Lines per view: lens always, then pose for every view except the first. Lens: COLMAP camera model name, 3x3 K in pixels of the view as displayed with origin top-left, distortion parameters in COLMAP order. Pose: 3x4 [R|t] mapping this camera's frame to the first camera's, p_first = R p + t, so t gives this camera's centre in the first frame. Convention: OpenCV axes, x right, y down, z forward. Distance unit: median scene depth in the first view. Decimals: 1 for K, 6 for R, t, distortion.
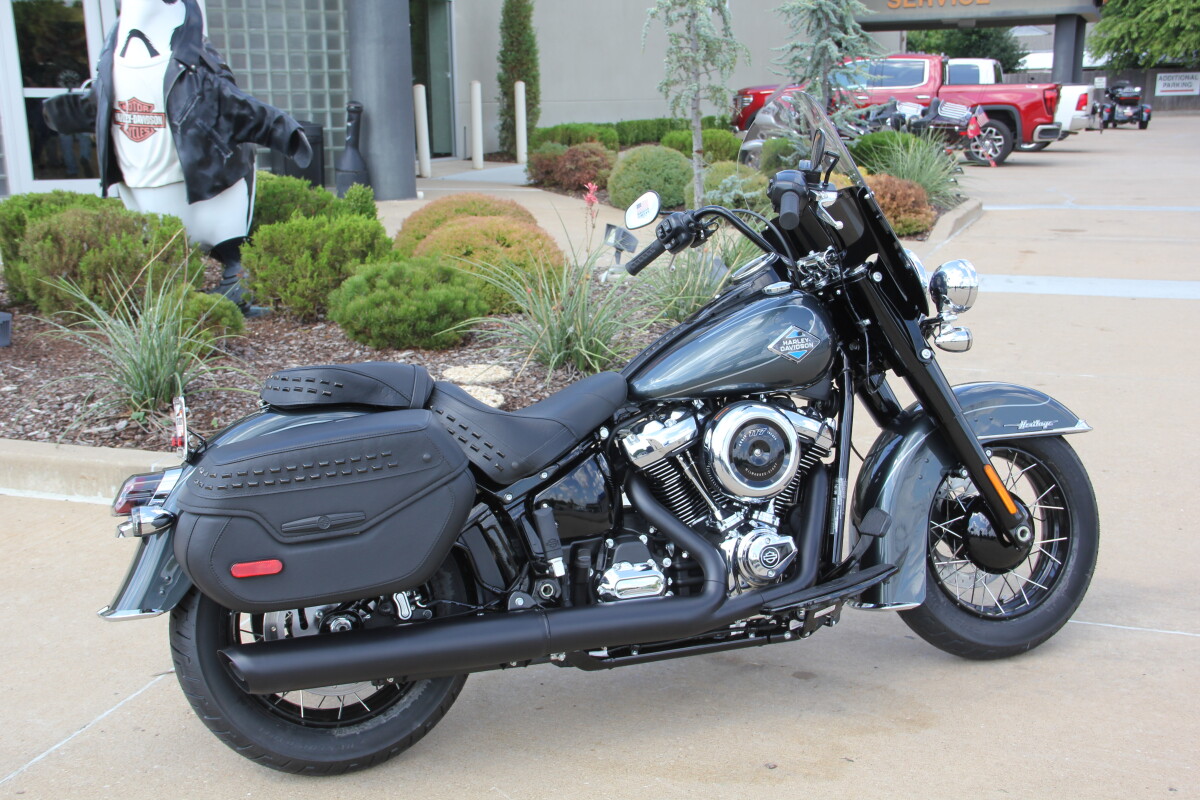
lens RADIAL K [[1429.0, 0, 591.6], [0, 1429.0, 410.0], [0, 0, 1]] dist [0.071075, 0.000000]
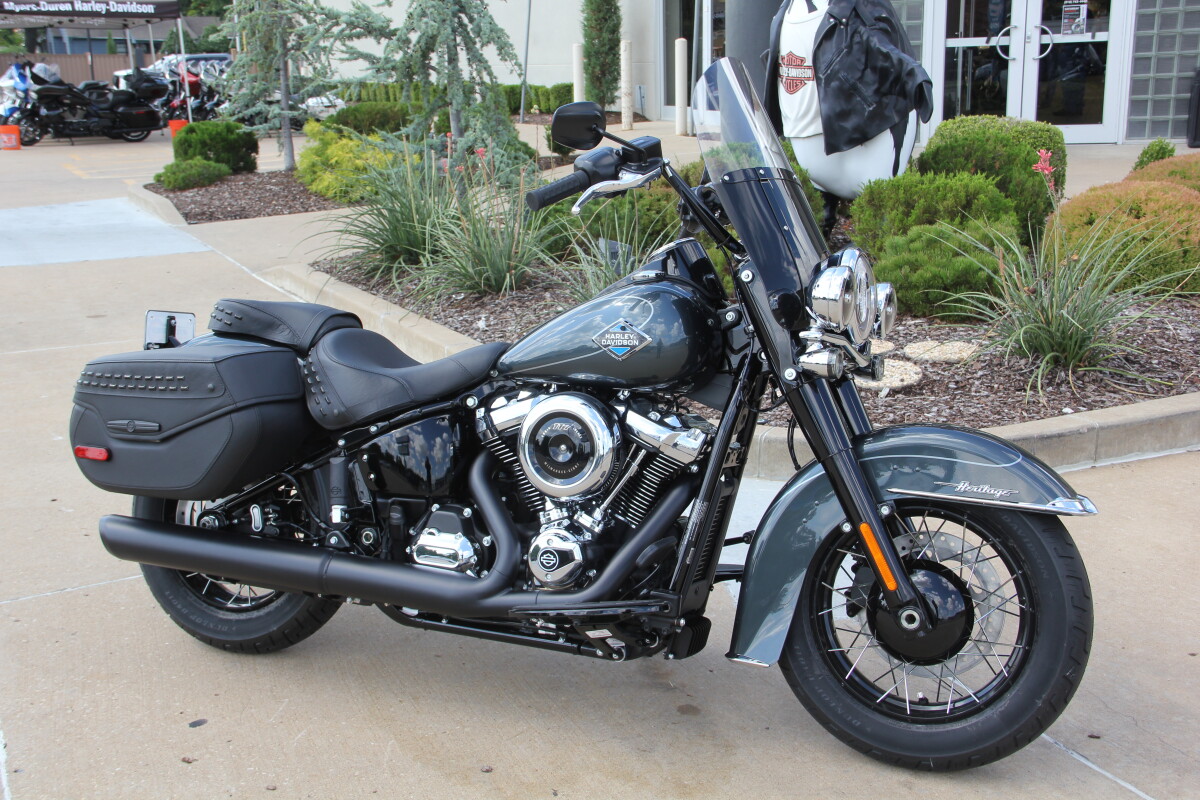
lens RADIAL K [[1429.0, 0, 605.5], [0, 1429.0, 401.7], [0, 0, 1]] dist [0.071075, 0.000000]
pose [[0.720877, 0.161934, -0.673879, 0.685252], [-0.139552, 0.986321, 0.087729, -0.077066], [0.678868, 0.030799, 0.733614, 0.301680]]
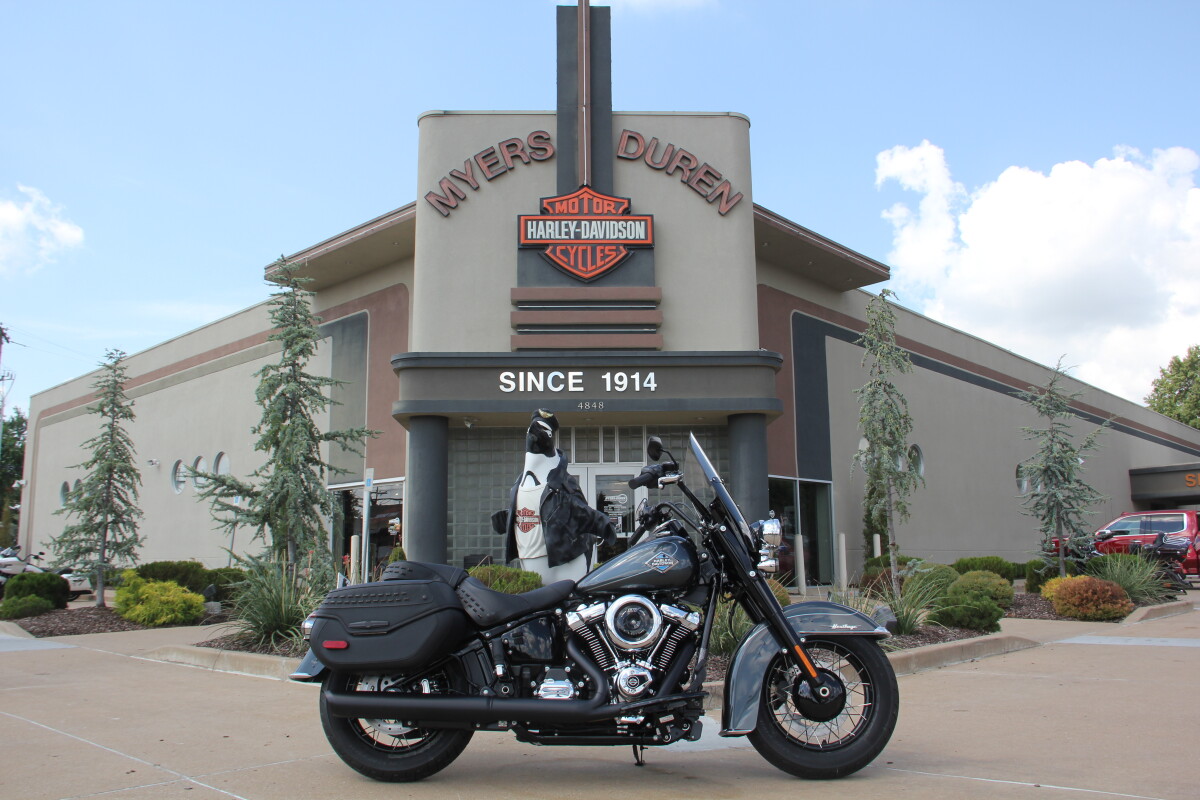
lens RADIAL K [[1012.2, 0, 599.9], [0, 1012.2, 391.8], [0, 0, 1]] dist [-0.136035, -0.017189]
pose [[0.922902, -0.065769, -0.379376, 0.502340], [-0.084810, 0.926381, -0.366914, 0.199574], [0.375578, 0.370800, 0.849381, -0.133104]]
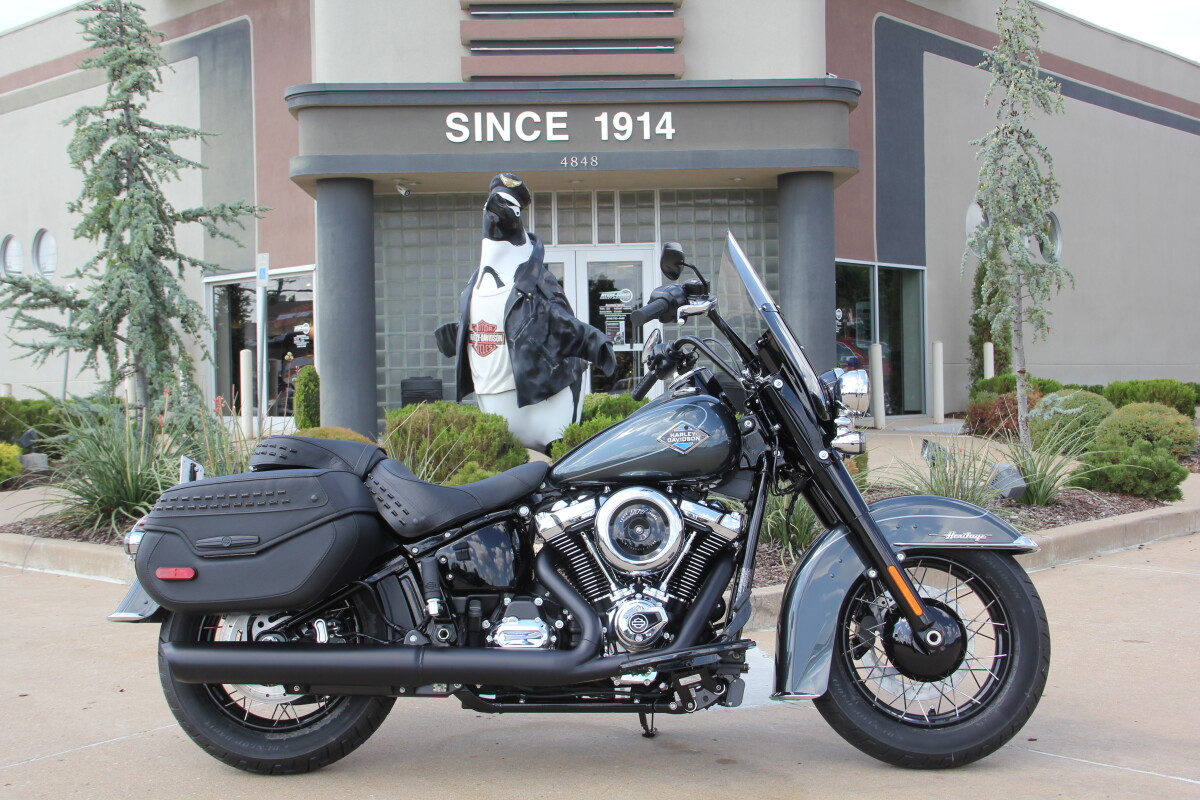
lens RADIAL K [[1397.4, 0, 595.5], [0, 1397.4, 407.2], [0, 0, 1]] dist [0.039529, 0.000000]
pose [[0.922733, 0.002964, -0.385428, 0.457358], [-0.079009, 0.980191, -0.181613, 0.124167], [0.377255, 0.198032, 0.904689, -0.021640]]
